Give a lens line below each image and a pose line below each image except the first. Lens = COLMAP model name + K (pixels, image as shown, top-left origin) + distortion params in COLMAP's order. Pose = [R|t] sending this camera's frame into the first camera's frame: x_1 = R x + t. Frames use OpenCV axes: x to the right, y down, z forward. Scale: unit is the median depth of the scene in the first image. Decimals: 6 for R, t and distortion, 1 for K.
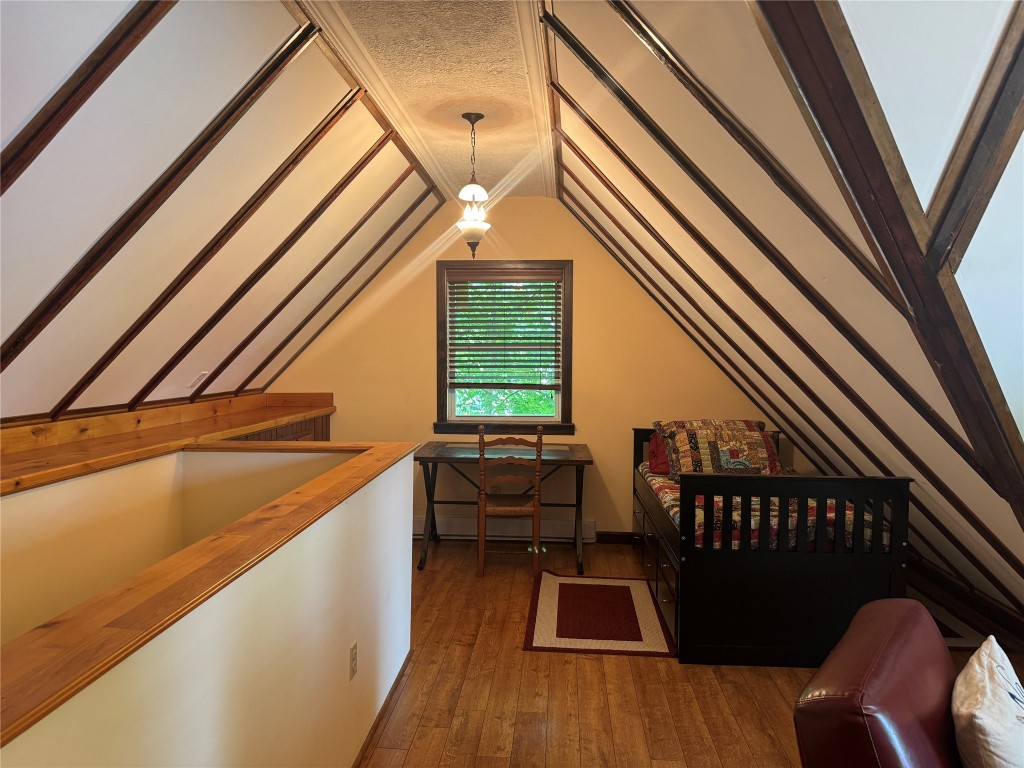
lens RADIAL K [[714.6, 0, 511.8], [0, 714.6, 388.6], [0, 0, 1]] dist [0.118637, -0.151167]
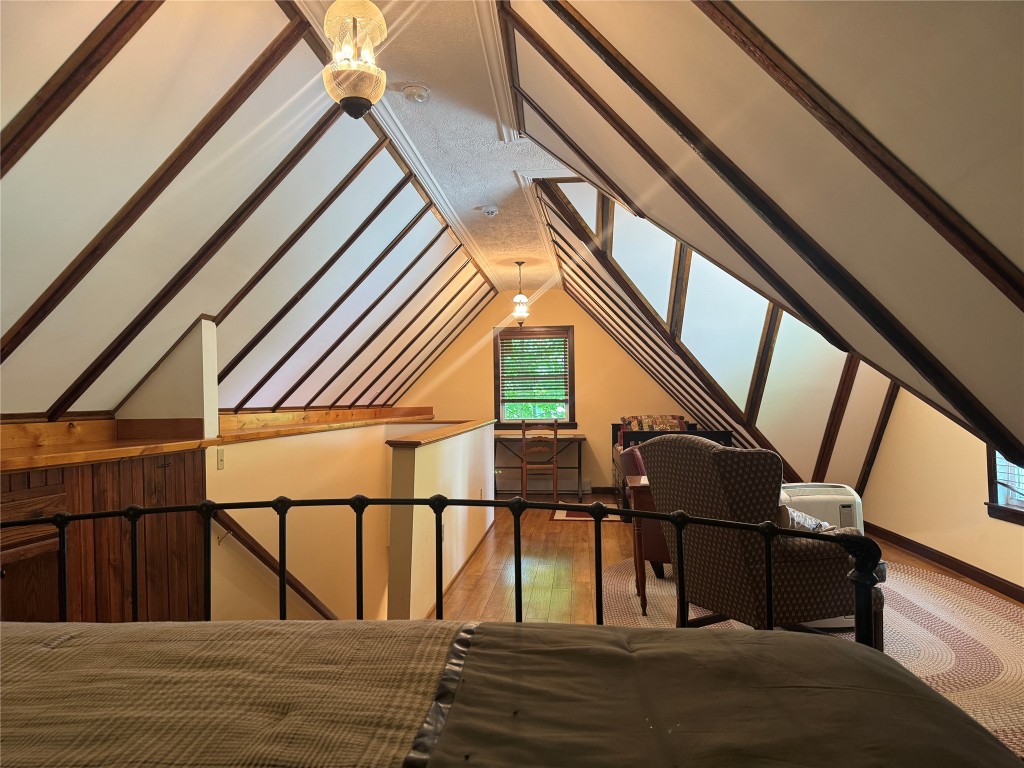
lens RADIAL K [[714.6, 0, 511.8], [0, 714.6, 388.6], [0, 0, 1]] dist [0.118637, -0.151167]
pose [[0.999514, -0.016626, -0.026354, -0.019940], [0.014837, 0.997664, -0.066679, 0.083298], [0.027401, 0.066256, 0.997426, -0.707379]]
